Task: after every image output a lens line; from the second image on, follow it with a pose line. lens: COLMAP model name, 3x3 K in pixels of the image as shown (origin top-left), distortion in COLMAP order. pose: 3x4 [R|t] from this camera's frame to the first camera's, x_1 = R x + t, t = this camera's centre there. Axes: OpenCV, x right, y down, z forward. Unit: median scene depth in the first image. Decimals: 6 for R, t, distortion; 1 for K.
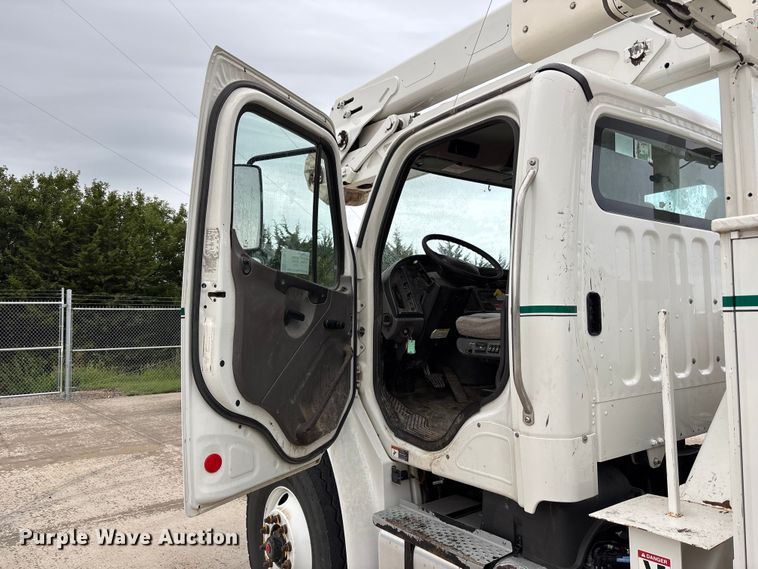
lens RADIAL K [[573.9, 0, 383.4], [0, 573.9, 281.6], [0, 0, 1]] dist [0.049395, -0.046924]
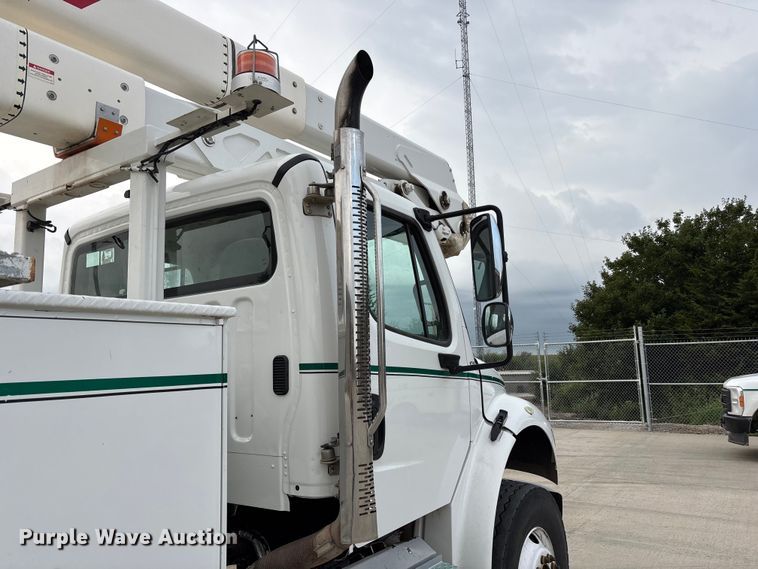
lens RADIAL K [[573.9, 0, 384.6], [0, 573.9, 282.4], [0, 0, 1]] dist [0.049395, -0.046924]
pose [[0.317839, -0.132053, -0.938904, 0.195241], [0.090399, 0.989963, -0.108632, 0.003666], [0.943825, -0.050348, 0.326587, 0.120378]]
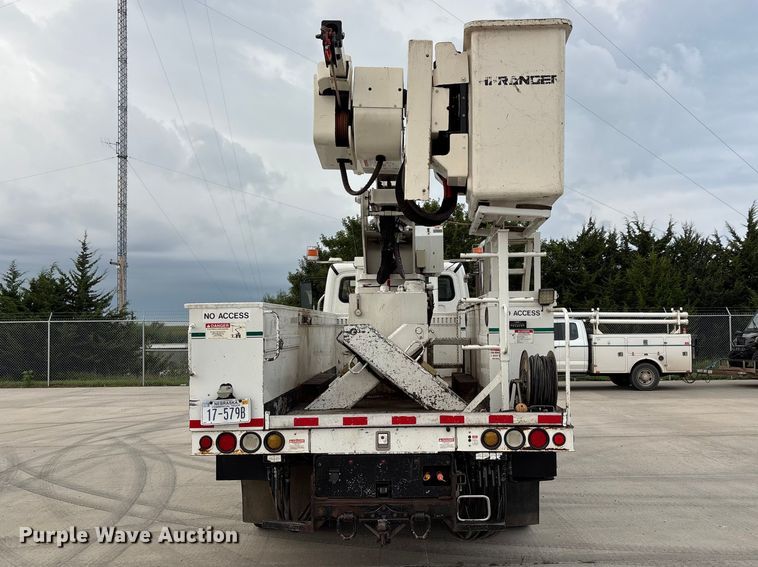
lens RADIAL K [[724.6, 0, 411.1], [0, 724.6, 293.6], [0, 0, 1]] dist [0.036916, 0.000000]
pose [[0.799851, -0.028042, -0.599543, 0.334965], [0.045218, 0.998884, 0.013606, -0.021494], [0.598493, -0.037993, 0.800227, -0.234716]]
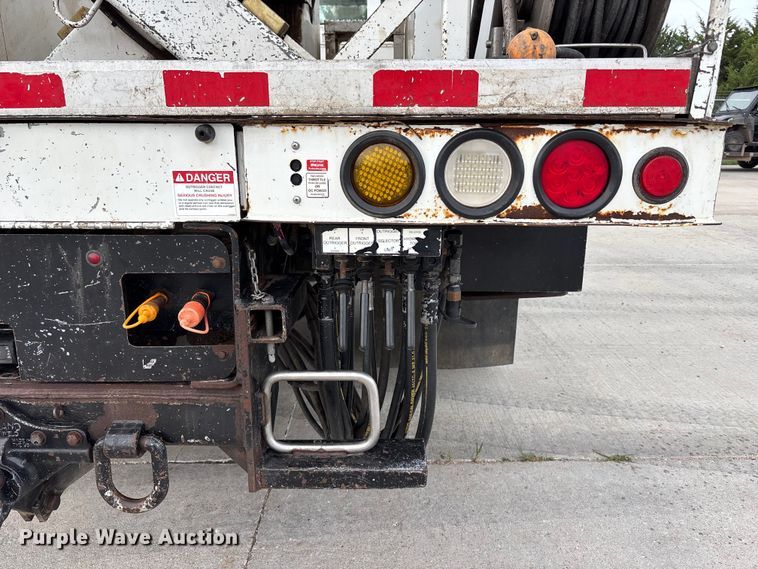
lens RADIAL K [[573.9, 0, 382.1], [0, 573.9, 288.5], [0, 0, 1]] dist [0.049395, -0.046924]
pose [[0.785681, 0.170634, -0.594634, 0.255612], [0.037140, 0.946464, 0.320666, 0.017316], [0.617516, -0.274026, 0.737281, -0.093013]]
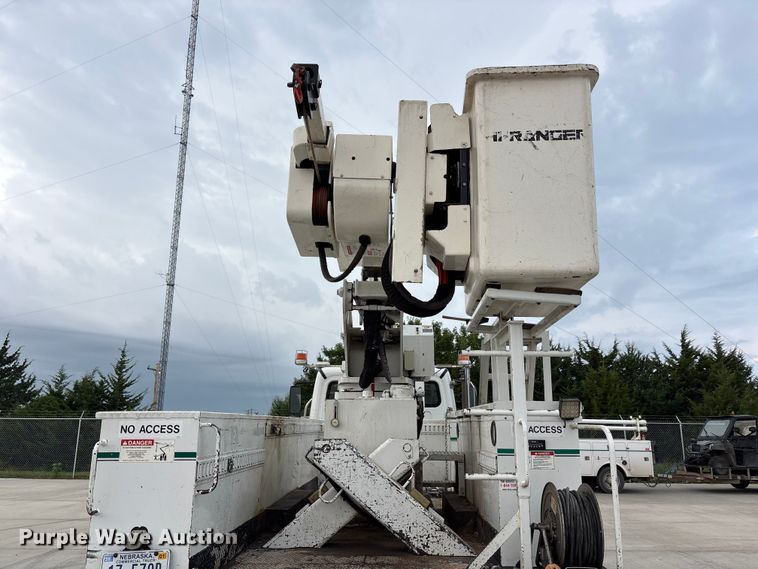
lens RADIAL K [[573.9, 0, 385.5], [0, 573.9, 289.0], [0, 0, 1]] dist [0.049395, -0.046924]
pose [[0.788835, -0.128737, -0.600971, 0.286623], [0.029287, 0.984579, -0.172470, -0.021385], [0.613907, 0.118449, 0.780441, -0.170939]]
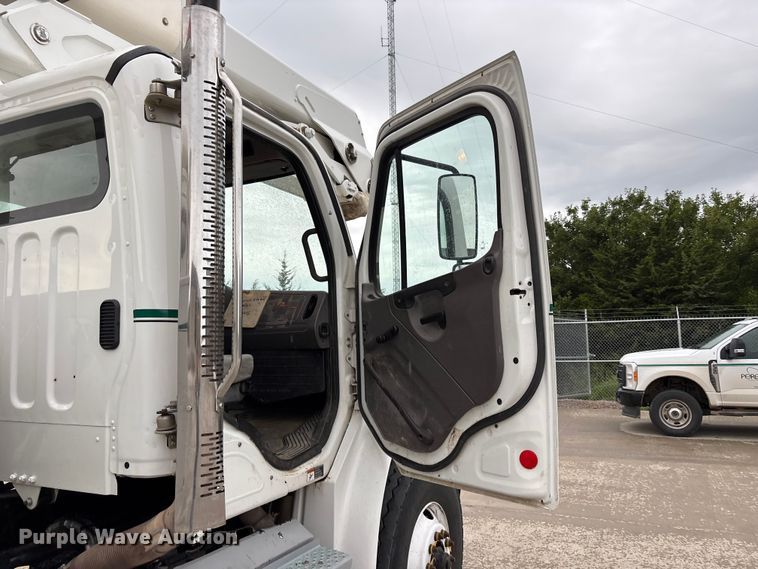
lens RADIAL K [[573.9, 0, 392.0], [0, 573.9, 287.7], [0, 0, 1]] dist [0.049395, -0.046924]
pose [[0.457947, -0.084100, -0.884992, 0.180828], [0.077314, 0.995511, -0.054596, 0.009435], [0.885611, -0.043420, 0.462394, 0.133038]]
